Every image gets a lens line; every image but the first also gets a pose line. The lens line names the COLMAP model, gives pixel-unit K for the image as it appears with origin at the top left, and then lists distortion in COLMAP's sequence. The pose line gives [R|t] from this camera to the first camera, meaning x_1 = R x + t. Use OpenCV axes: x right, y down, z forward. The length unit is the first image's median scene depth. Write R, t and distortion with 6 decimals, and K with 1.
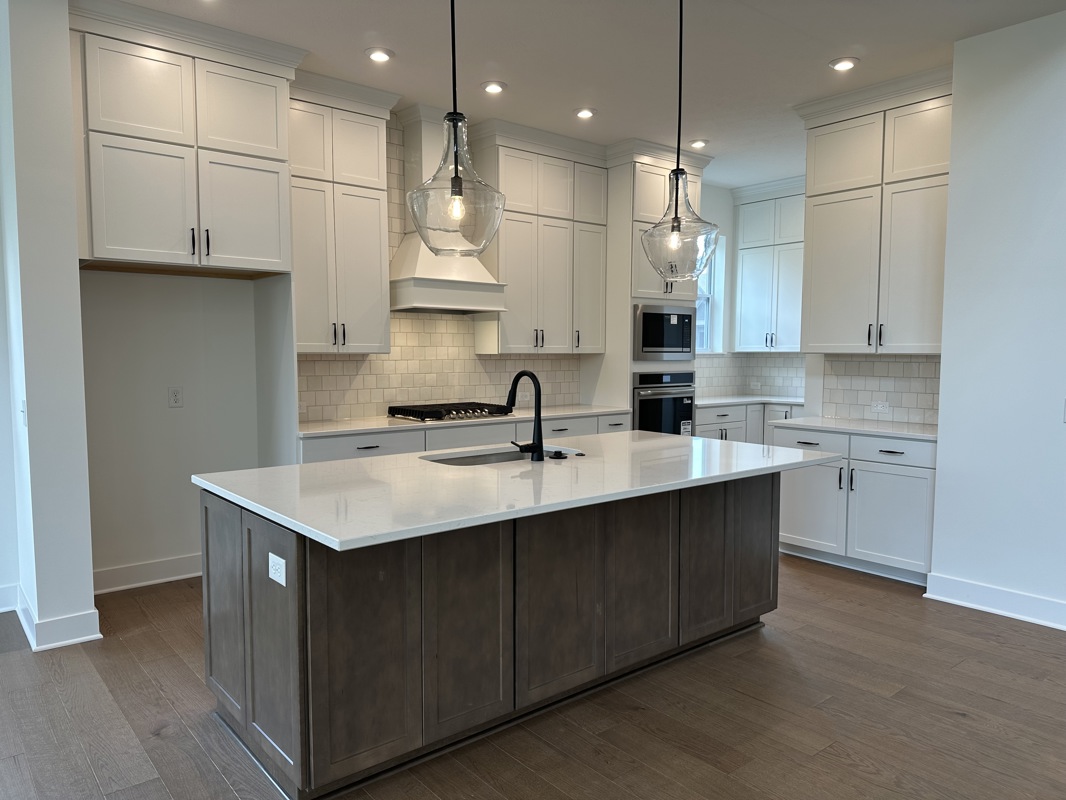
lens RADIAL K [[733.5, 0, 527.1], [0, 733.5, 400.9], [0, 0, 1]] dist [0.059430, -0.073684]
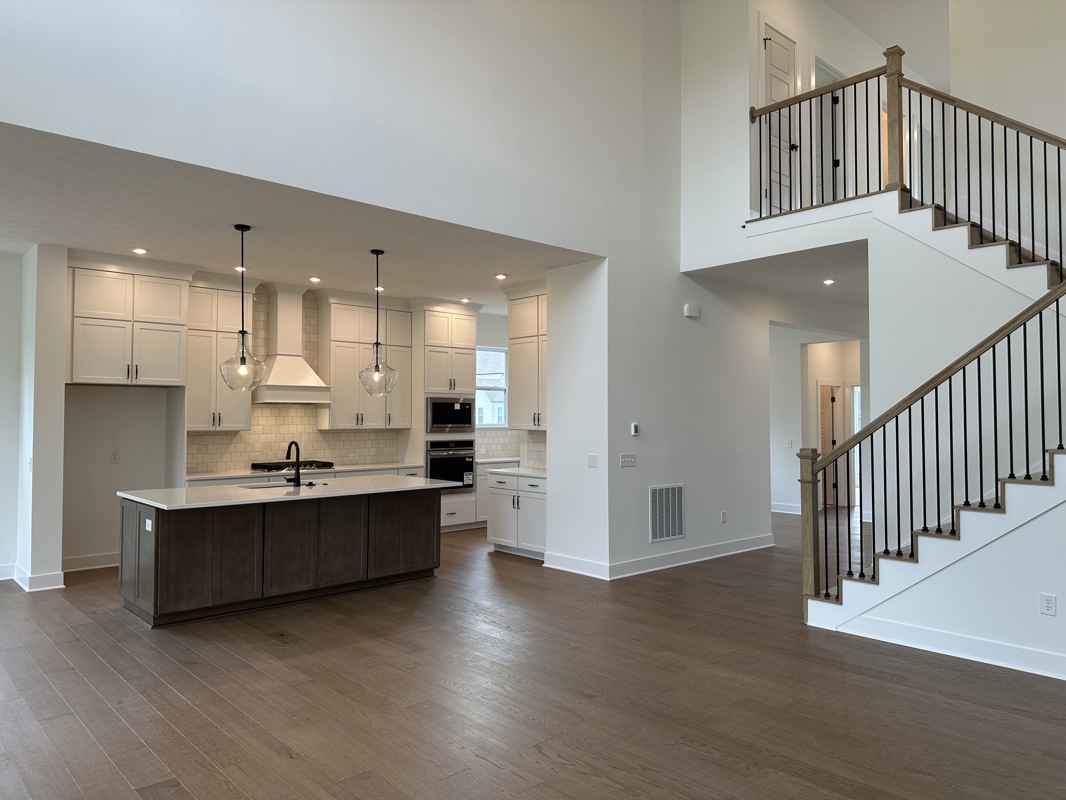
lens RADIAL K [[733.5, 0, 535.4], [0, 733.5, 387.2], [0, 0, 1]] dist [0.059430, -0.073684]
pose [[0.998401, 0.000274, 0.056528, 0.413733], [0.005834, 0.994148, -0.107868, 0.025115], [-0.056227, 0.108026, 0.992557, -0.802648]]
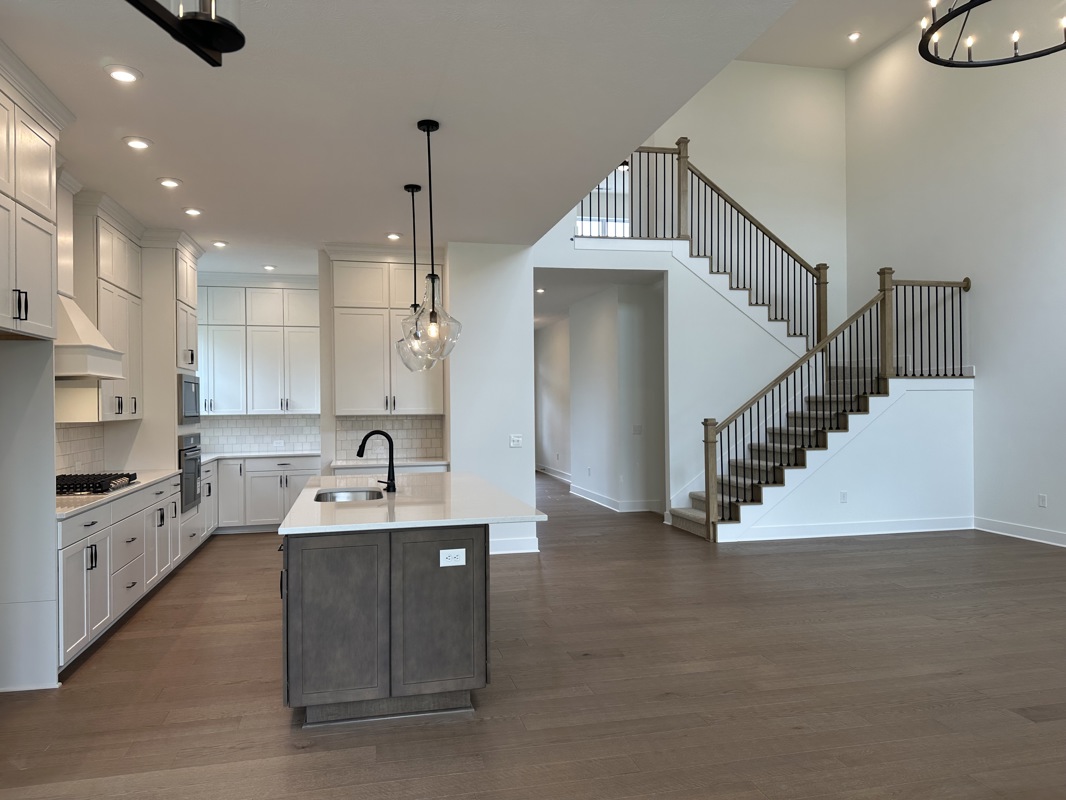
lens RADIAL K [[733.5, 0, 509.1], [0, 733.5, 405.5], [0, 0, 1]] dist [0.059430, -0.073684]
pose [[0.462550, -0.009455, 0.886543, -0.883322], [0.074275, 0.996841, -0.028122, -0.024468], [-0.883477, 0.078856, 0.461791, 0.074194]]
